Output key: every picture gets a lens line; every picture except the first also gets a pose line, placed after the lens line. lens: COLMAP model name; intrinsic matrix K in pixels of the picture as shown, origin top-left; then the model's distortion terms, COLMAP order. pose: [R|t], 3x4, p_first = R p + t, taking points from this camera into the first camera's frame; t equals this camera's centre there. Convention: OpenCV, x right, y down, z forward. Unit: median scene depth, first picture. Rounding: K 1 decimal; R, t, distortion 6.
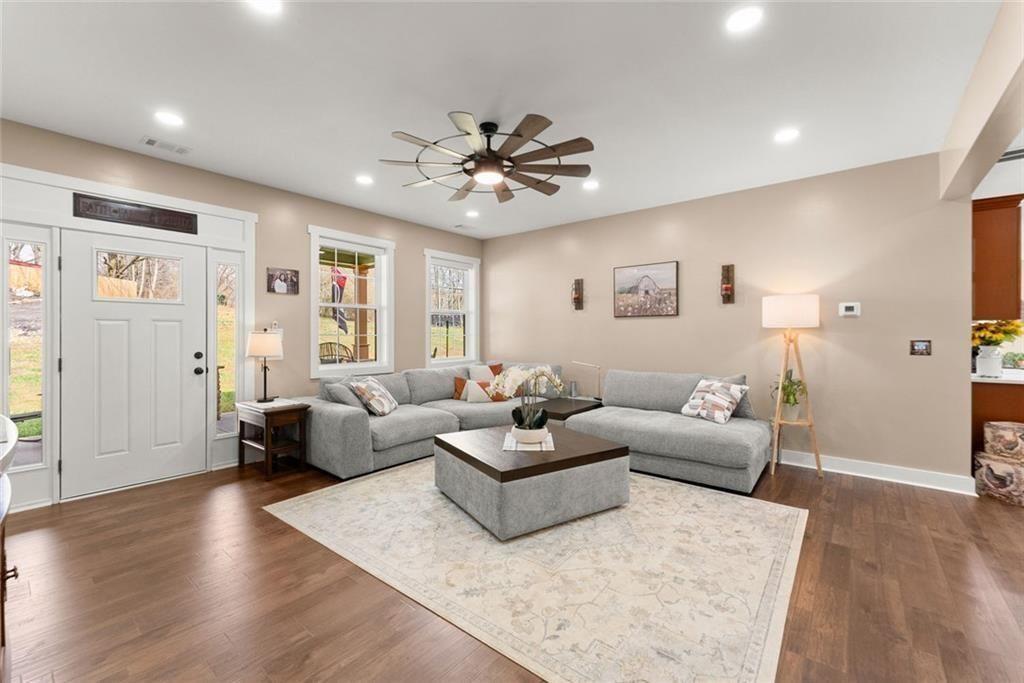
lens RADIAL K [[423.9, 0, 510.3], [0, 423.9, 342.2], [0, 0, 1]] dist [0.003735, -0.000163]
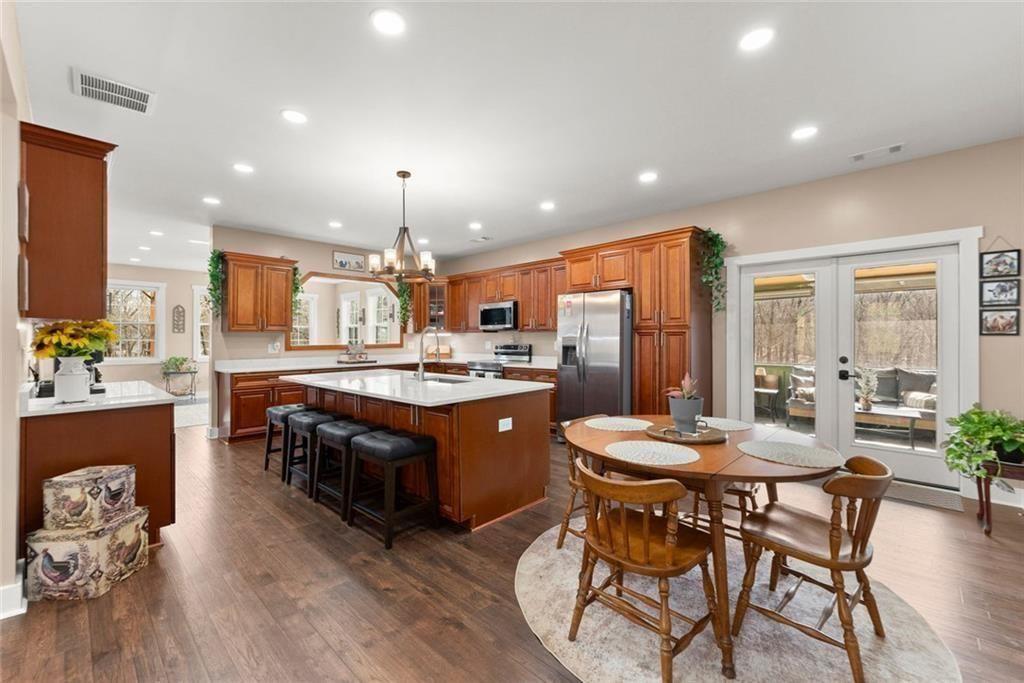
lens RADIAL K [[423.9, 0, 510.2], [0, 423.9, 337.6], [0, 0, 1]] dist [0.003735, -0.000163]
pose [[0.071426, -0.005663, 0.997430, 0.545412], [0.011976, 0.999917, 0.004819, -0.018128], [-0.997374, 0.011601, 0.071488, 0.269803]]
